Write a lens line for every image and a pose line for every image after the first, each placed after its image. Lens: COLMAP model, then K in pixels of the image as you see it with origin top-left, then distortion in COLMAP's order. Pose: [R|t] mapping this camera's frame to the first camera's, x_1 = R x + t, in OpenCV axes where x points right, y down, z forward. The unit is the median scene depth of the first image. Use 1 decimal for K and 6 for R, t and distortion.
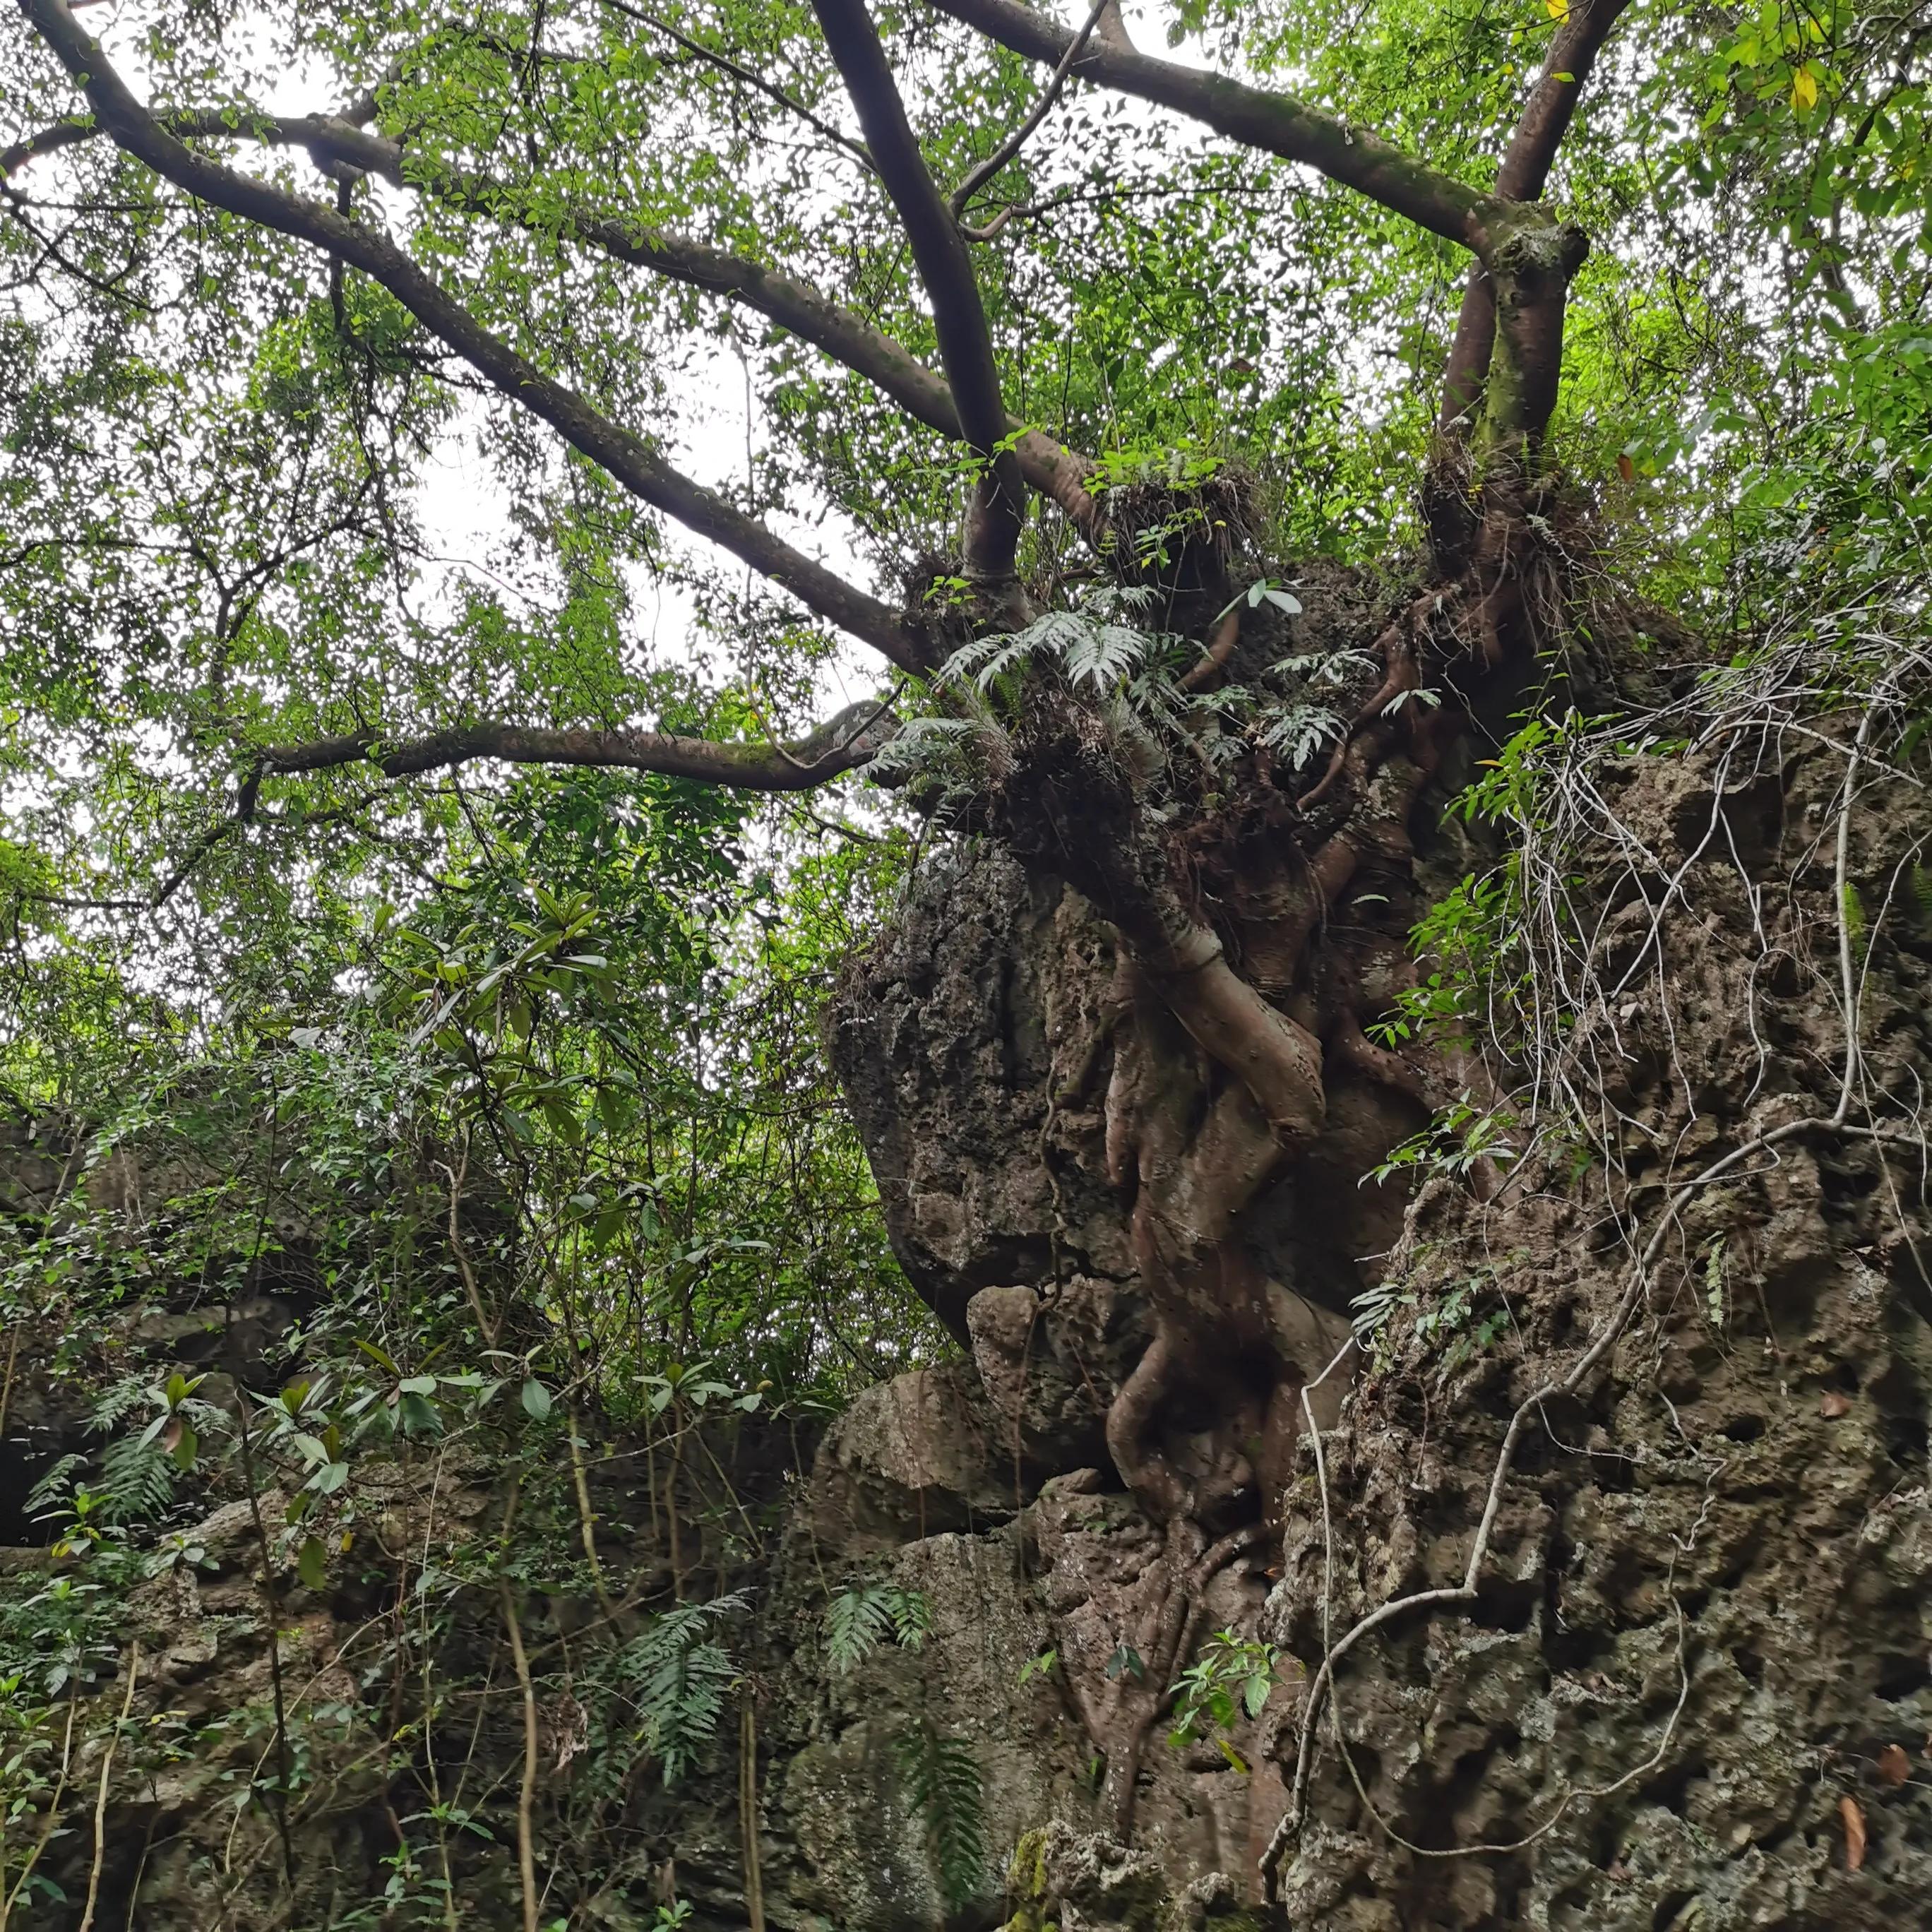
lens RADIAL K [[1985.9, 0, 966.0], [0, 1985.9, 966.0], [0, 0, 1]] dist [0.071898, -0.065952]
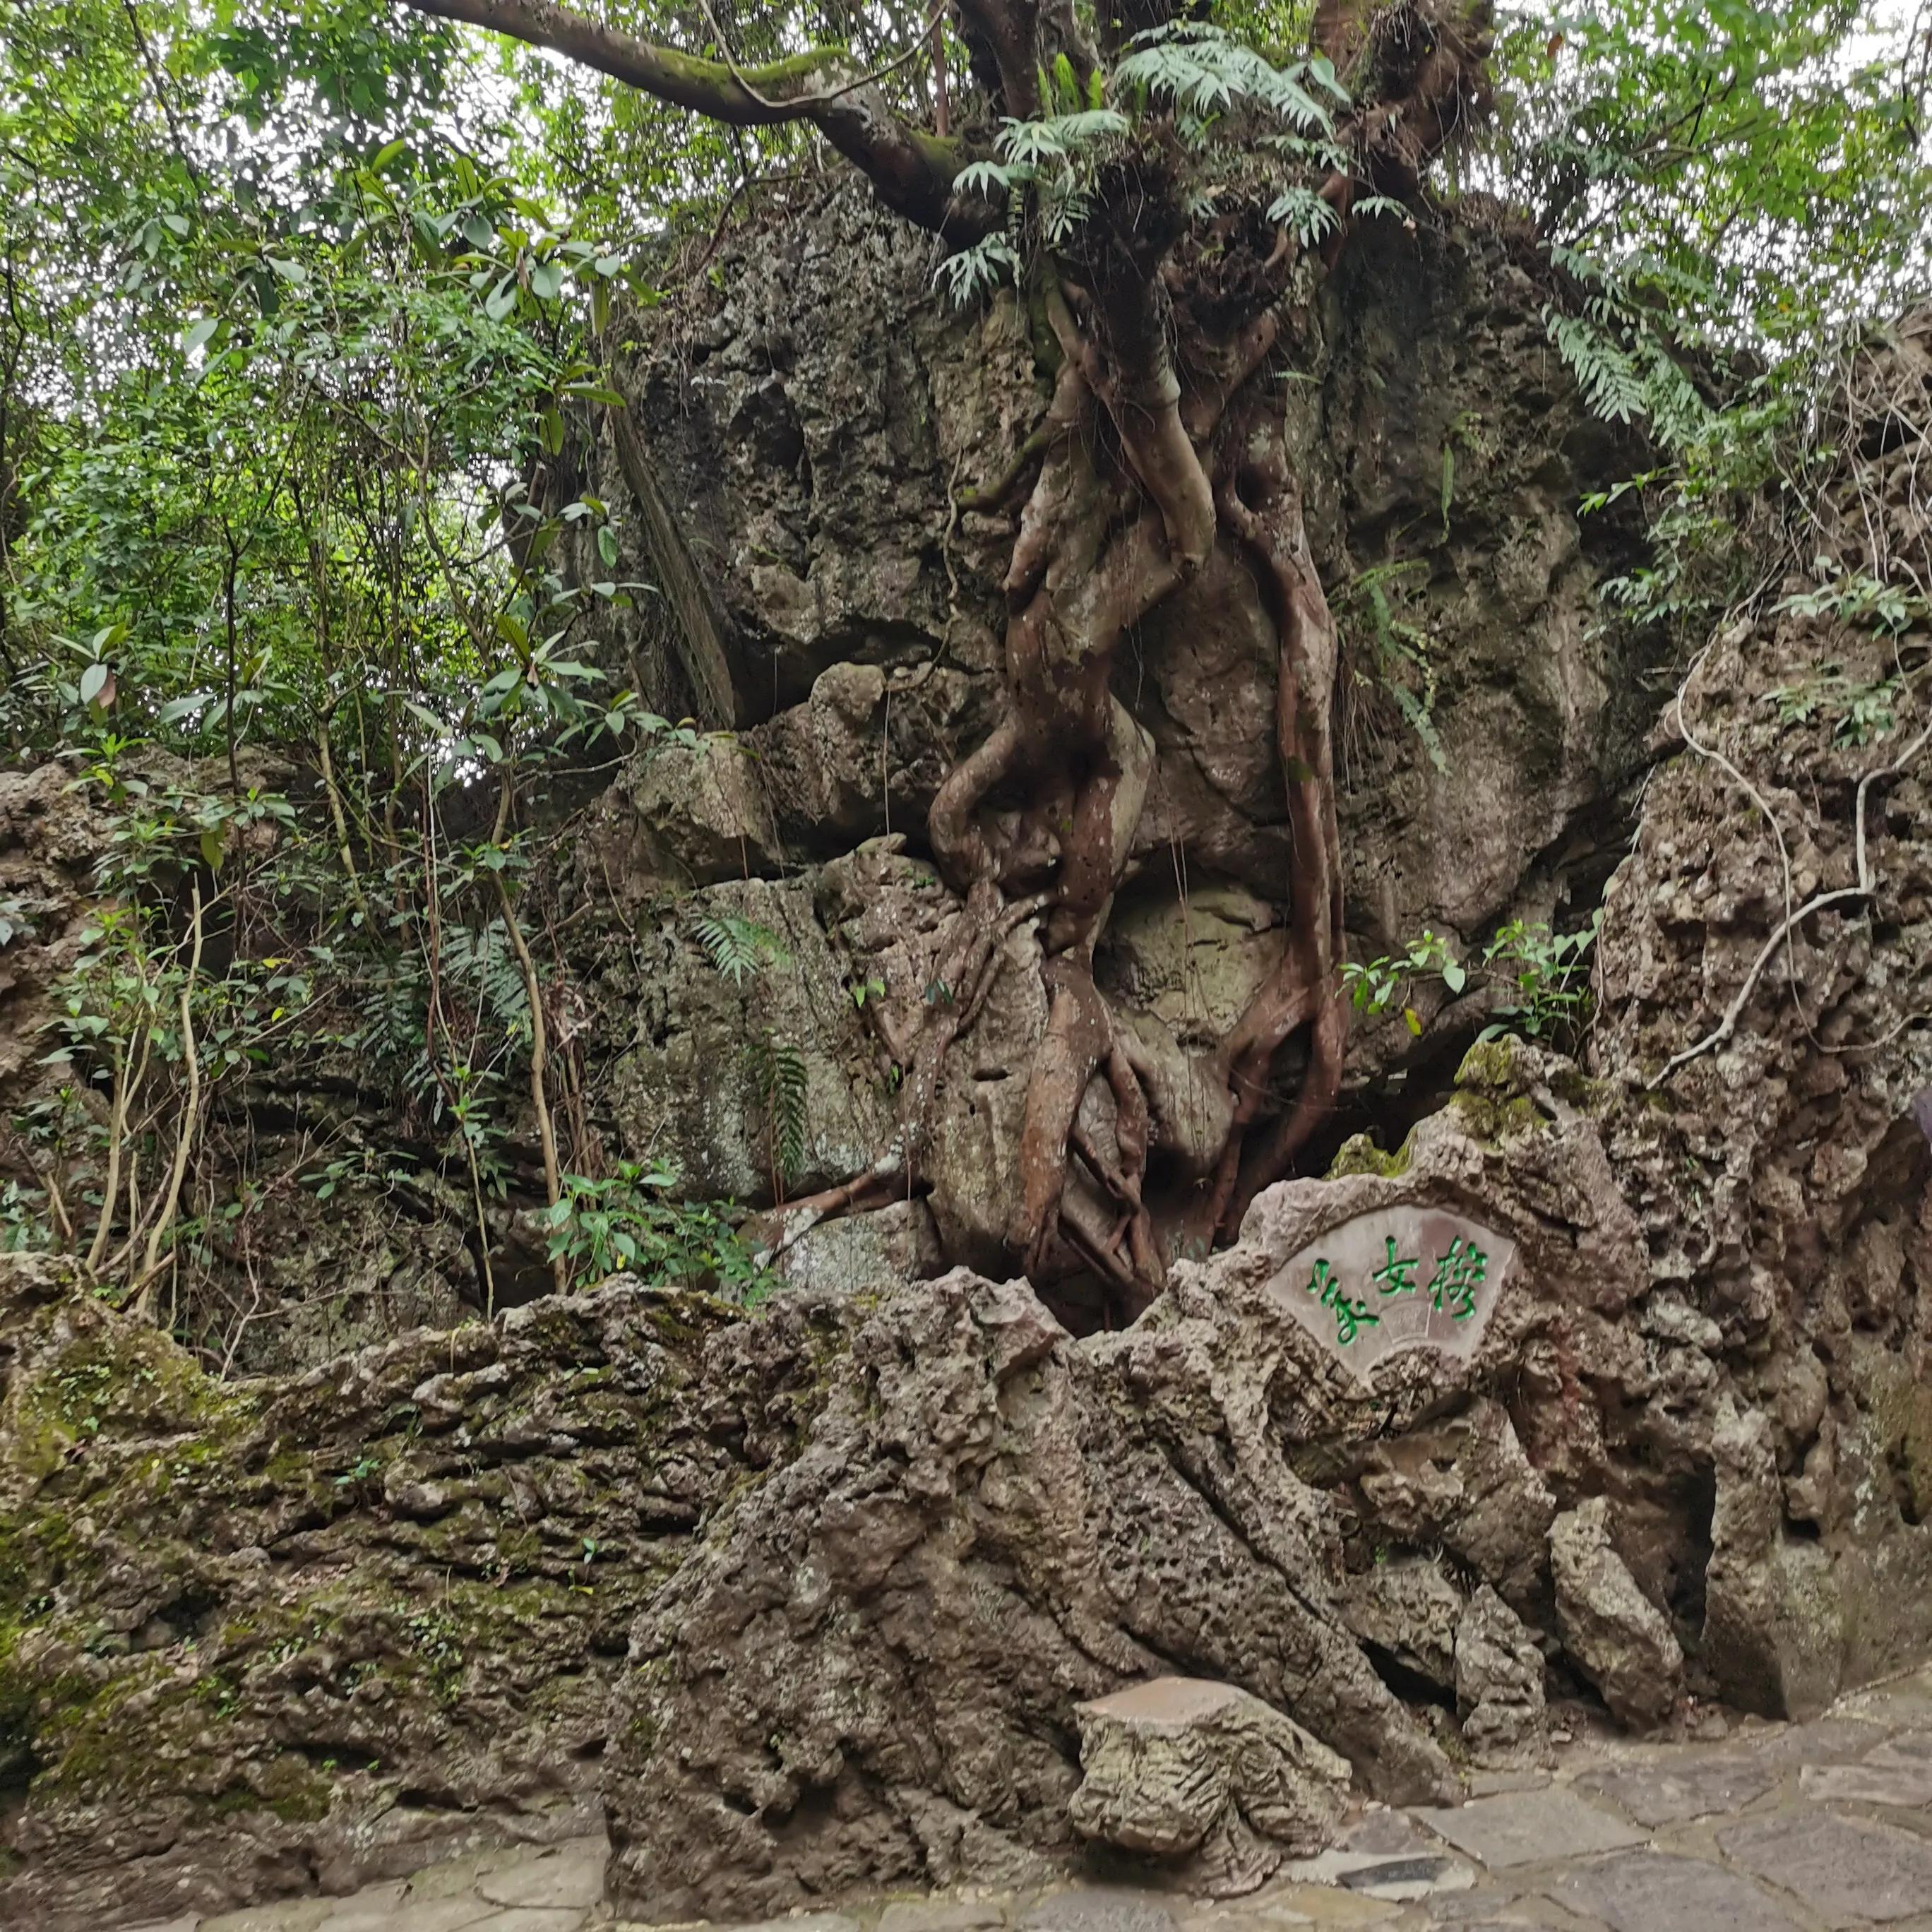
lens RADIAL K [[1972.4, 0, 966.0], [0, 1972.4, 966.0], [0, 0, 1]] dist [0.049982, -0.021224]
pose [[0.862651, 0.068053, 0.501201, -0.473971], [-0.198328, 0.957065, 0.211406, 0.081544], [-0.465295, -0.281772, 0.839110, 0.021960]]
